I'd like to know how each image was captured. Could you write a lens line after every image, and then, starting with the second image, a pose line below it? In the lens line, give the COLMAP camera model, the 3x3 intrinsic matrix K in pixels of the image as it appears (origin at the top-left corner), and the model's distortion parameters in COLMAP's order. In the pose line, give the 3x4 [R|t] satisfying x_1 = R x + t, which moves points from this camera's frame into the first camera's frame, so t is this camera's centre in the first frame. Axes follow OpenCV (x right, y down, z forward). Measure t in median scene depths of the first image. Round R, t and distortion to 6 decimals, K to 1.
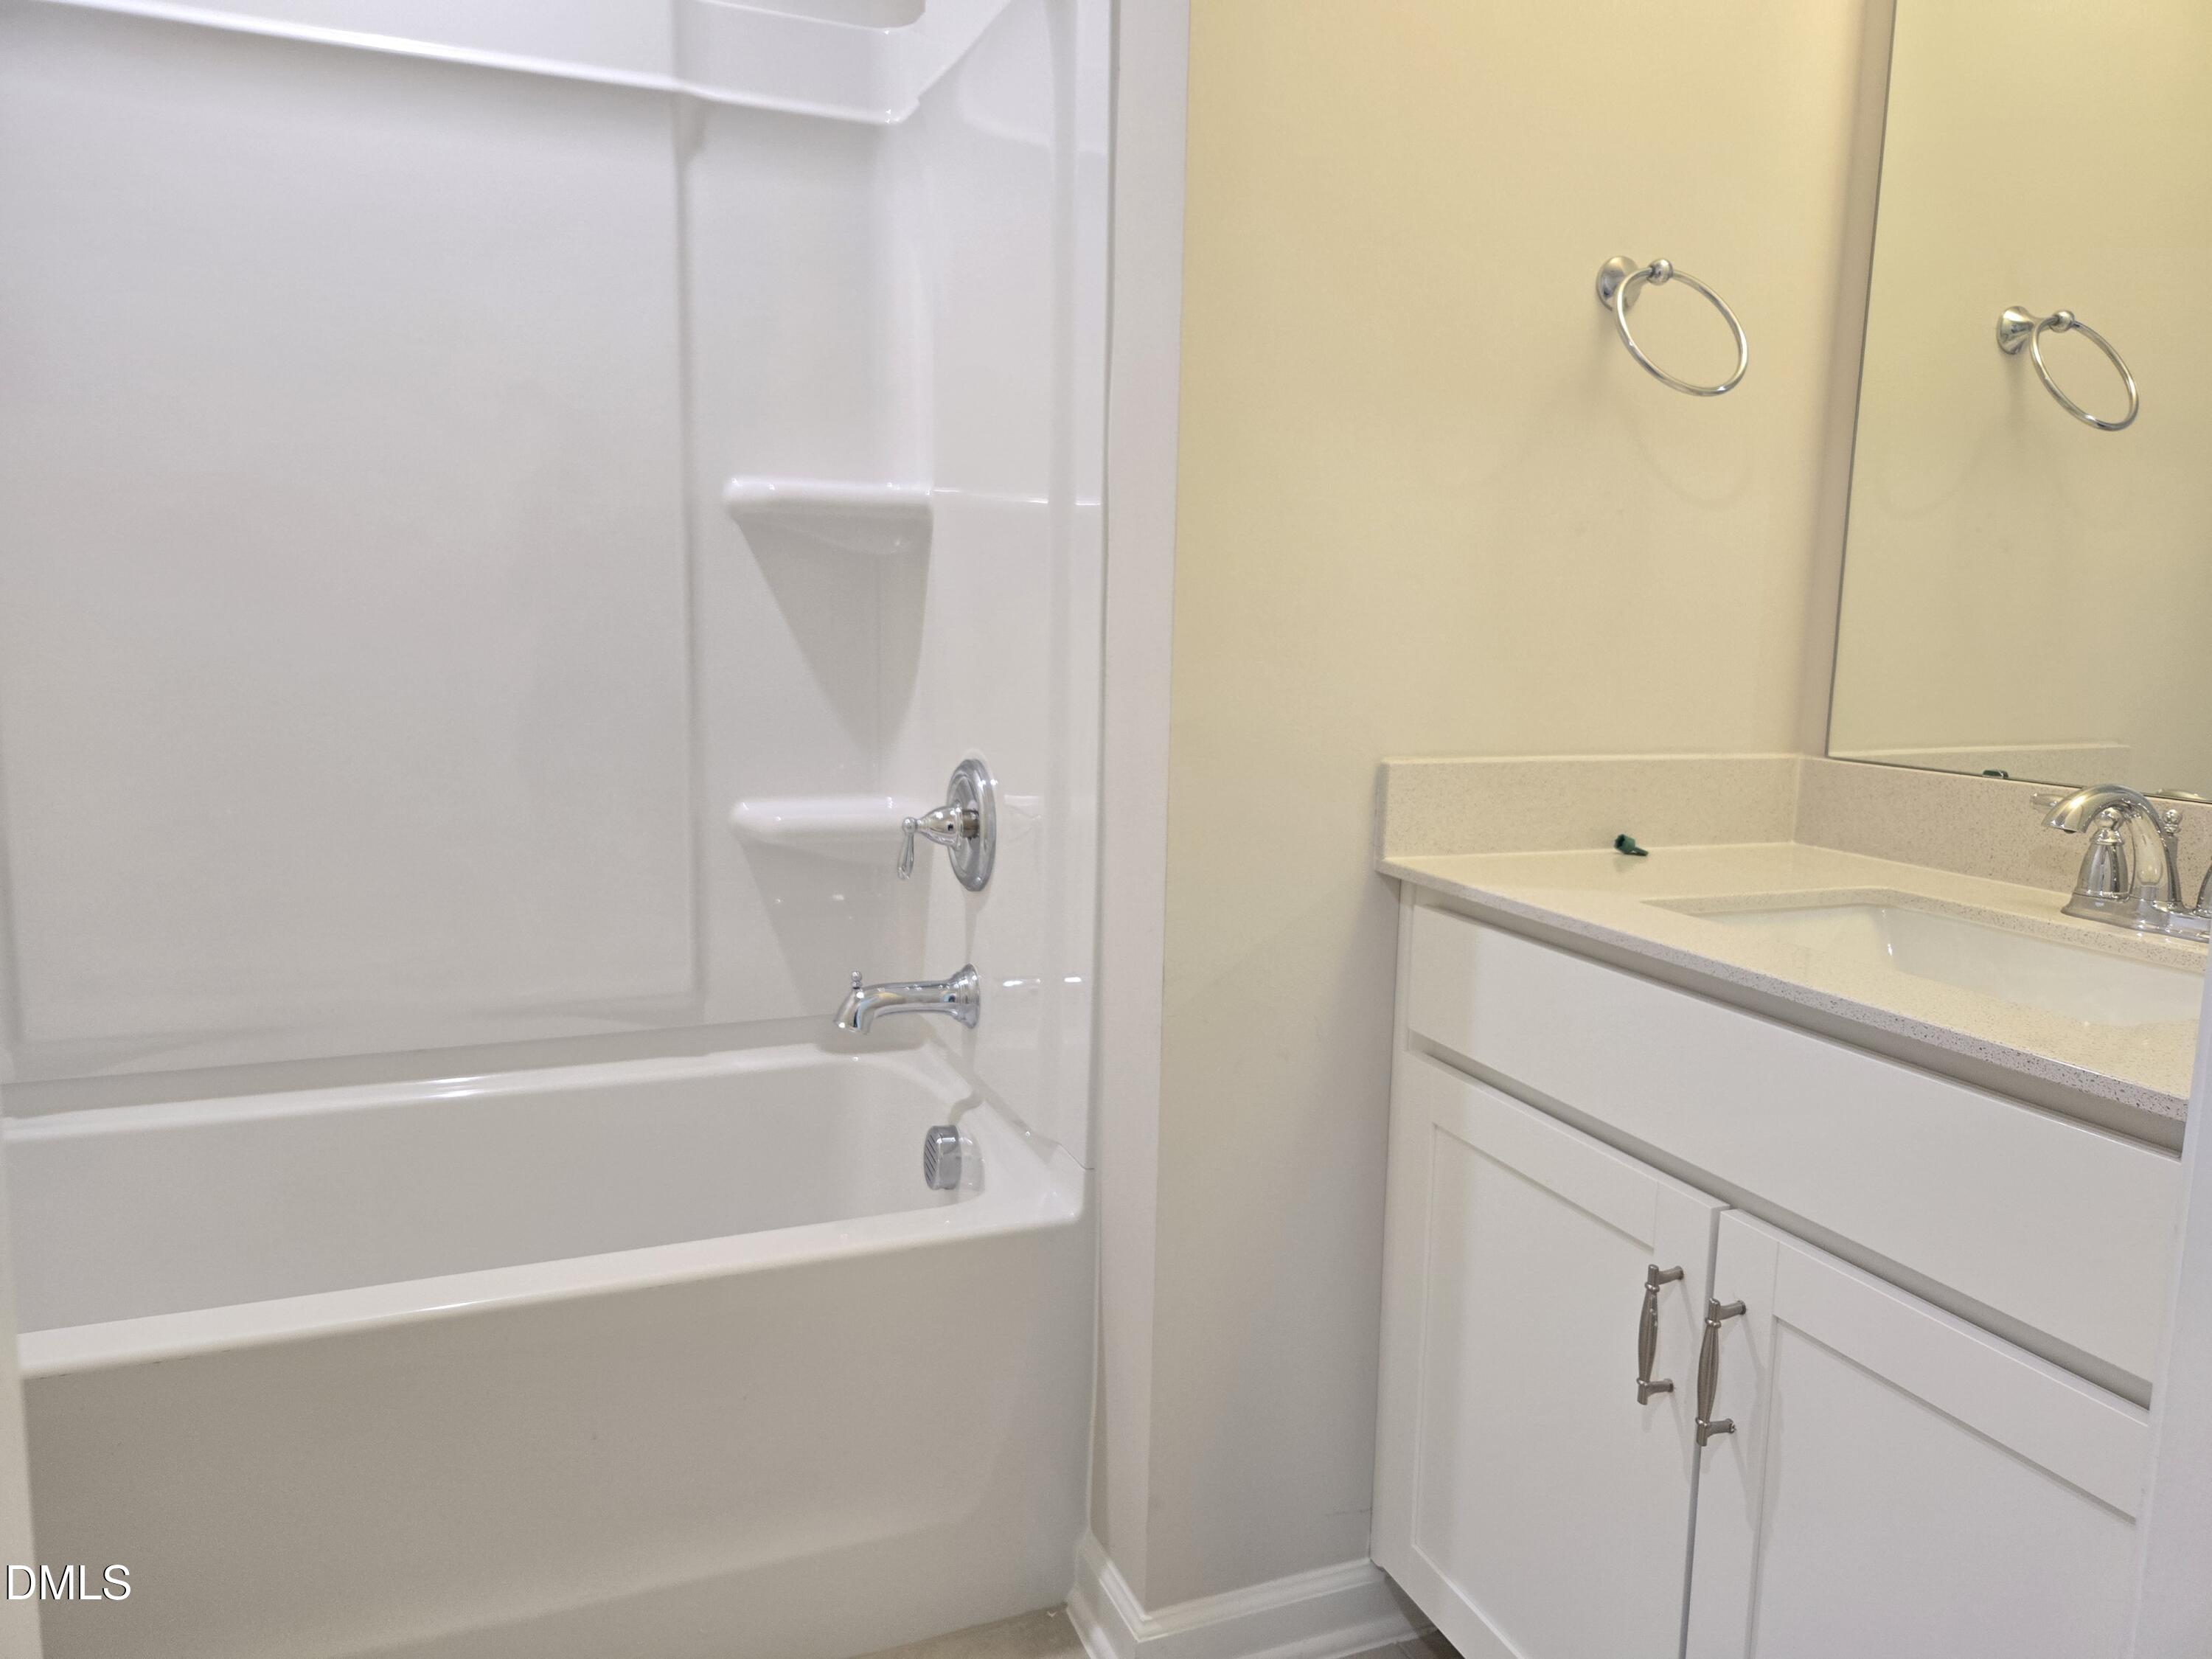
lens RADIAL K [[1502.5, 0, 1100.6], [0, 1502.5, 823.0], [0, 0, 1]] dist [0.050665, -0.021134]
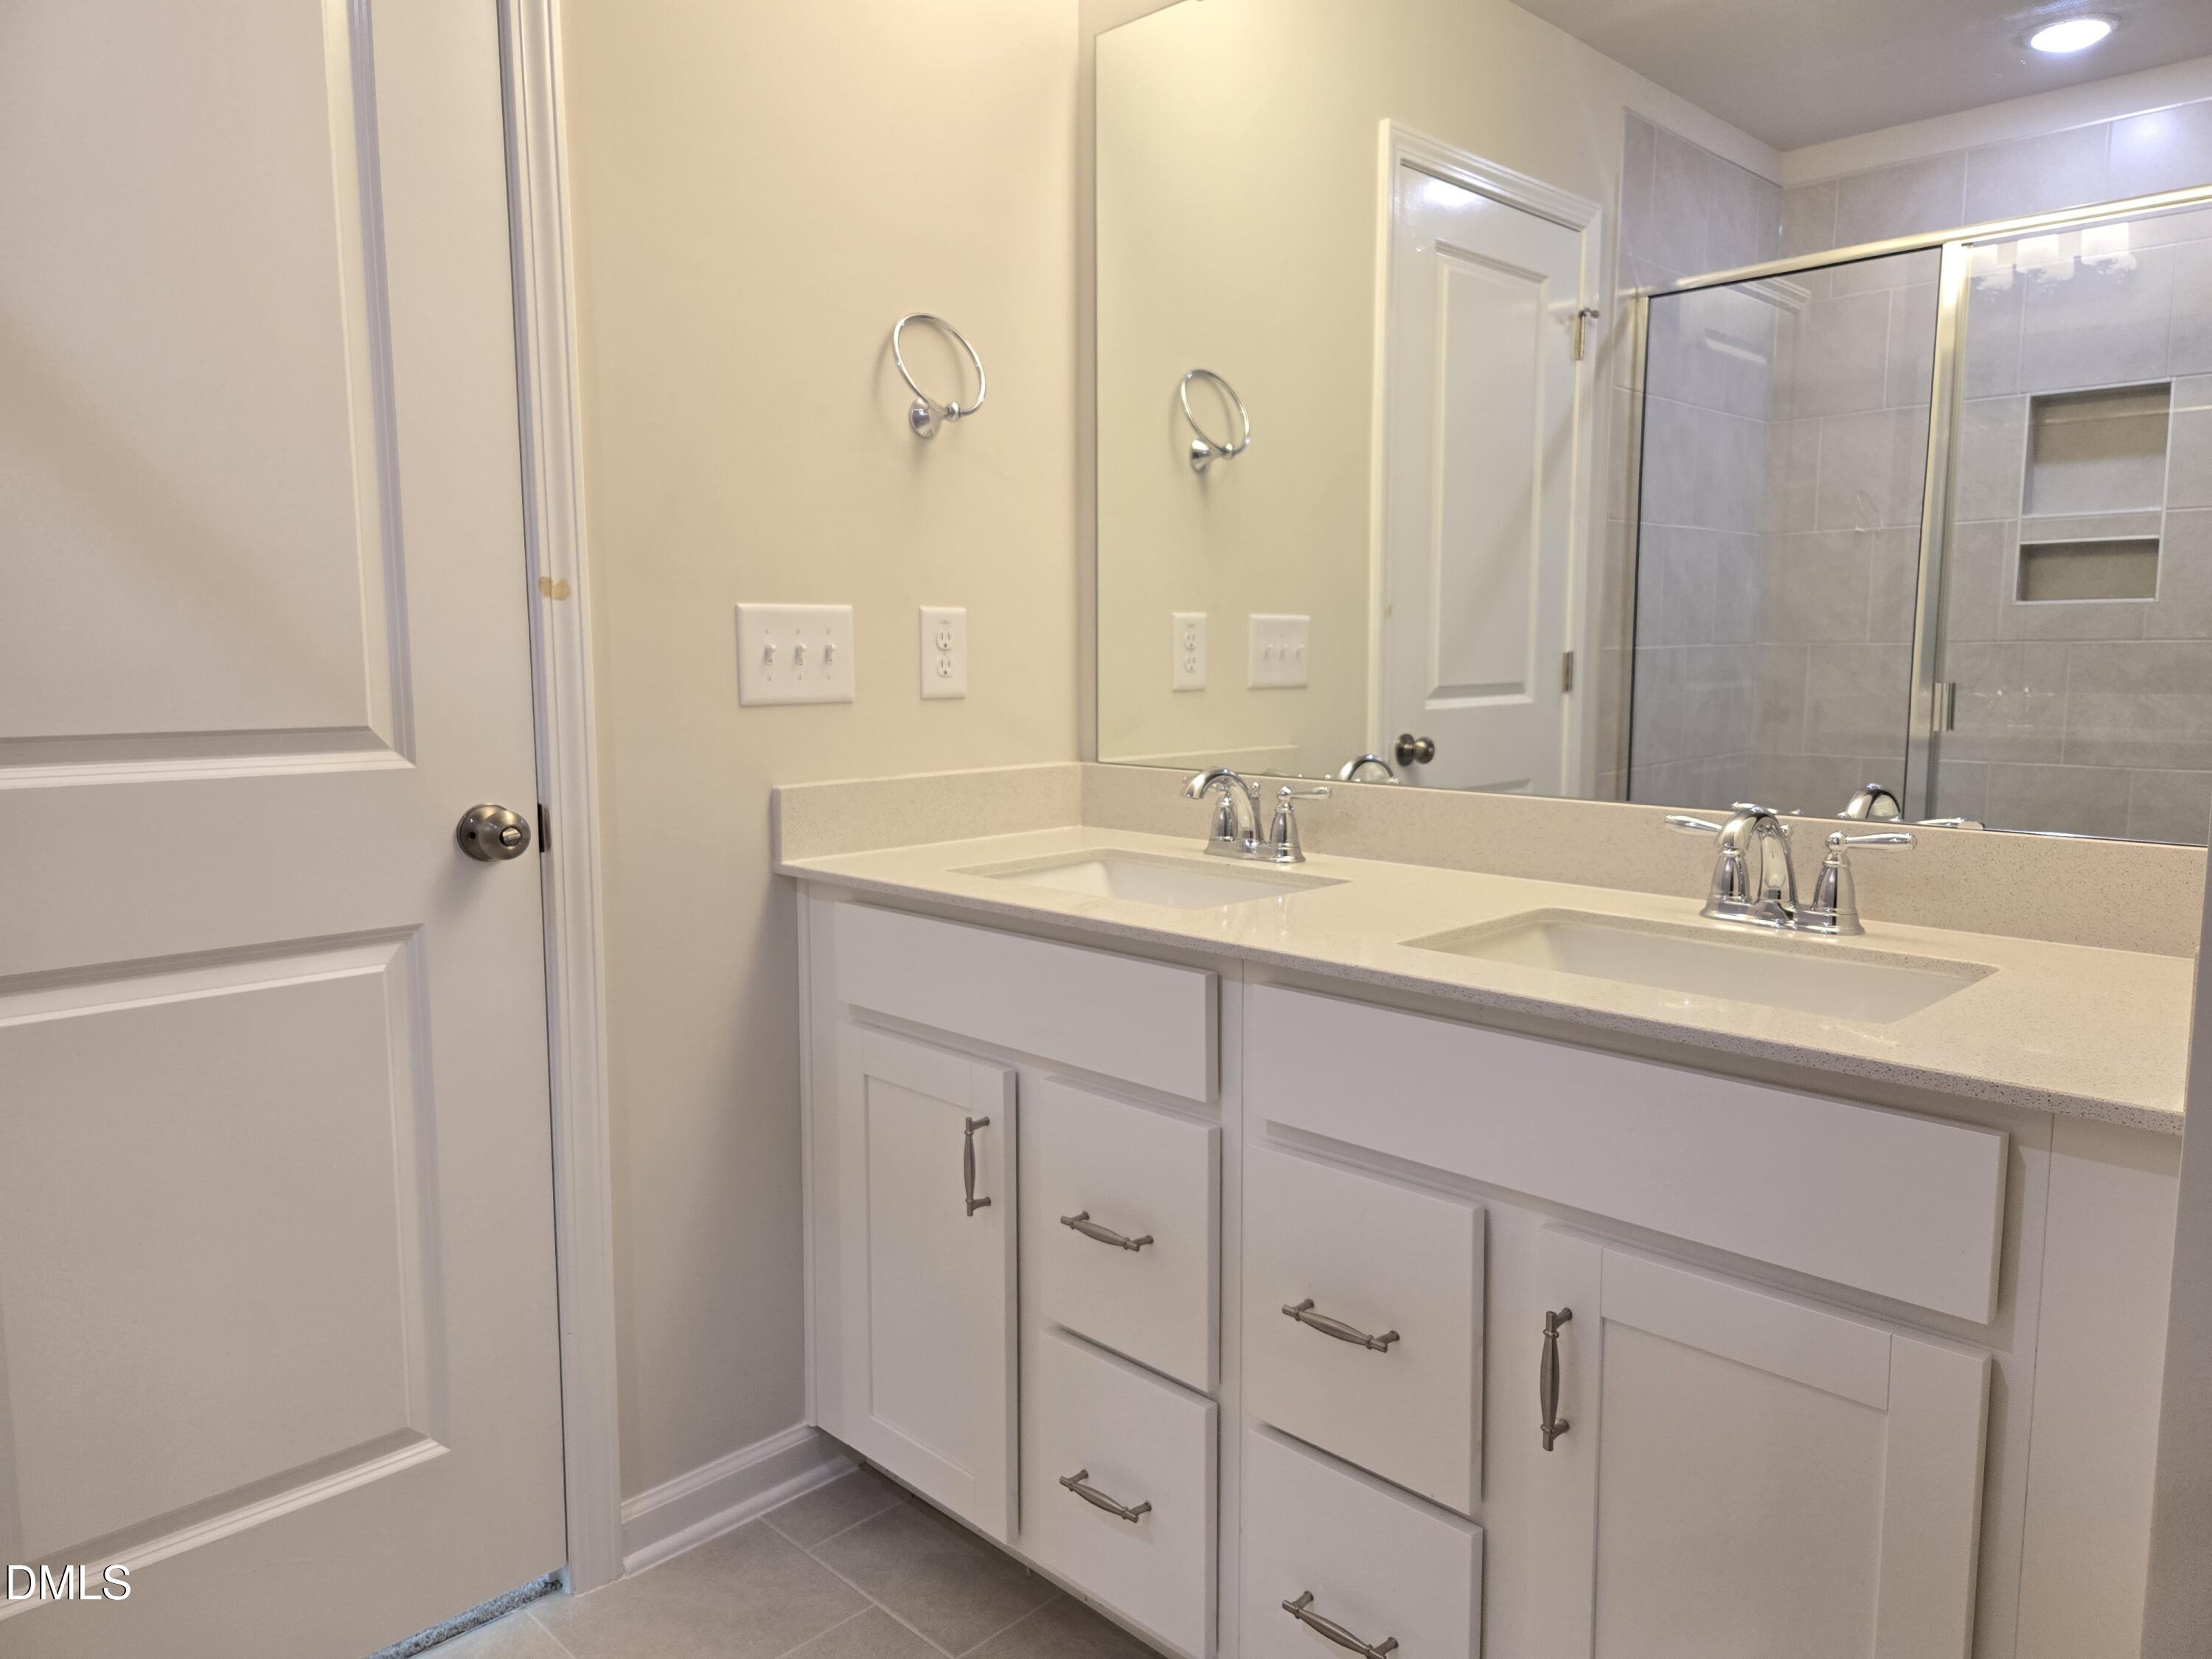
lens RADIAL K [[1502.5, 0, 1091.5], [0, 1502.5, 835.3], [0, 0, 1]] dist [0.050665, -0.021134]
pose [[0.938564, -0.075304, 0.336790, 0.010367], [0.081154, 0.996696, -0.003303, 0.034850], [-0.335428, 0.030432, 0.941574, -0.372316]]
